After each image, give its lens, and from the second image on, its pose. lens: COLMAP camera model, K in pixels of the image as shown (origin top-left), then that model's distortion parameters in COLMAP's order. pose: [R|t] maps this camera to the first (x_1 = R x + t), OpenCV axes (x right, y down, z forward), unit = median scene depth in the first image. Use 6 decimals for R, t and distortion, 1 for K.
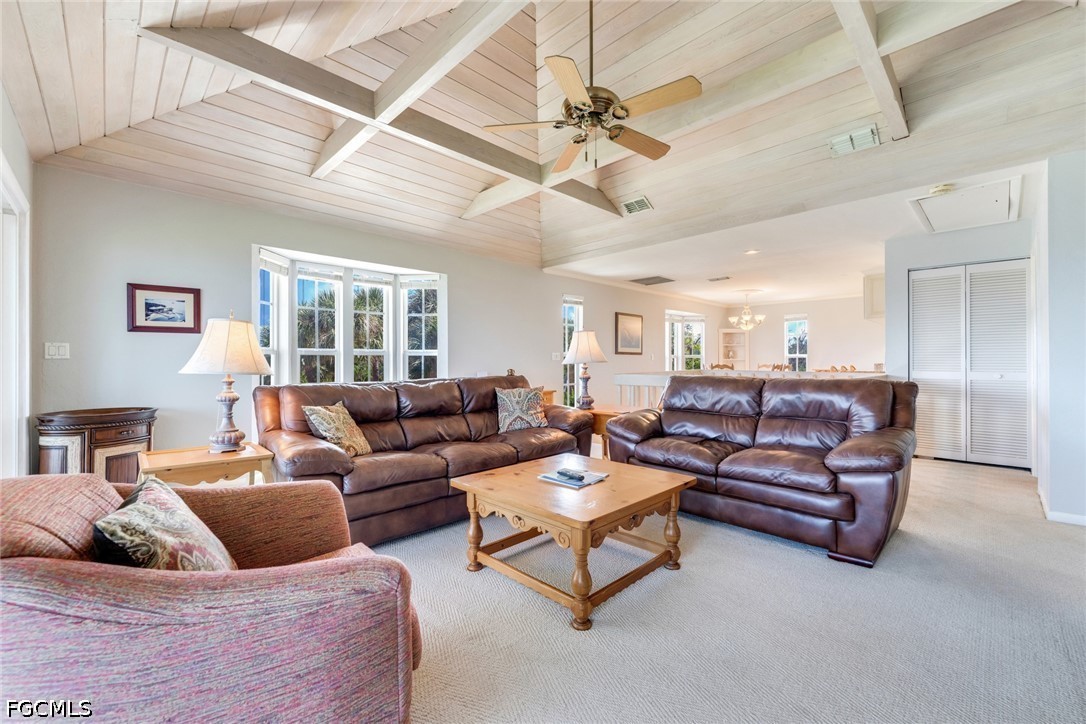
lens RADIAL K [[437.7, 0, 541.8], [0, 437.7, 366.8], [0, 0, 1]] dist [0.000603, -0.000134]
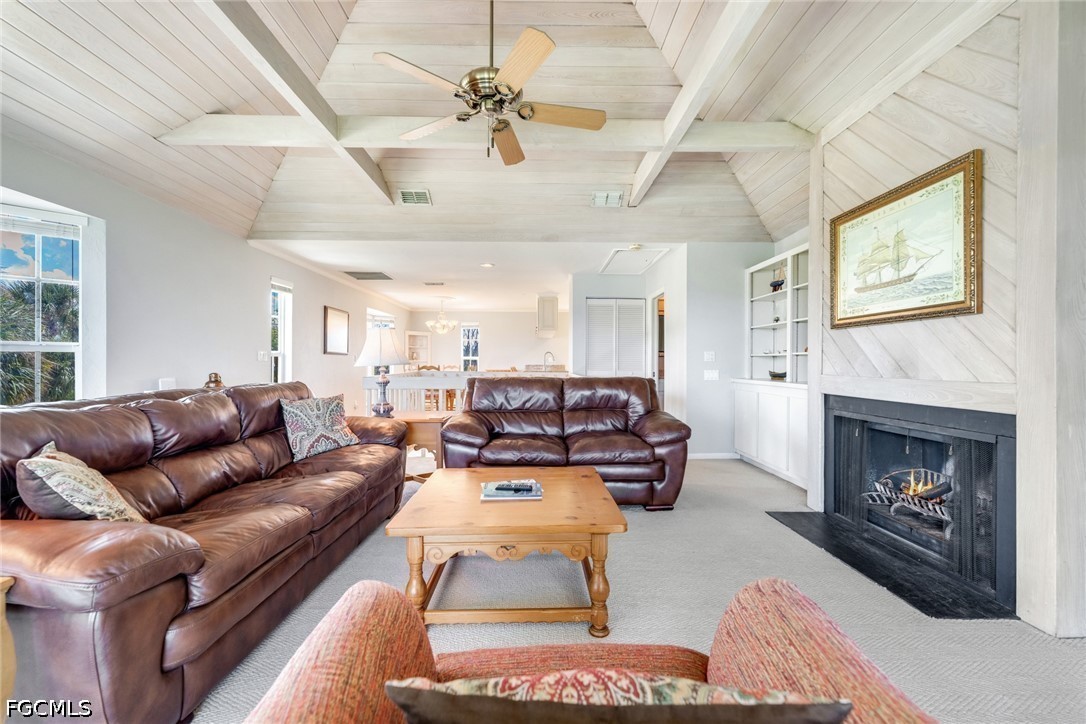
lens RADIAL K [[437.7, 0, 541.8], [0, 437.7, 366.8], [0, 0, 1]] dist [0.000603, -0.000134]
pose [[0.691805, -0.002626, 0.722080, -0.340433], [0.004163, 0.999991, -0.000352, -0.003696], [-0.722072, 0.003250, 0.691810, 0.195134]]
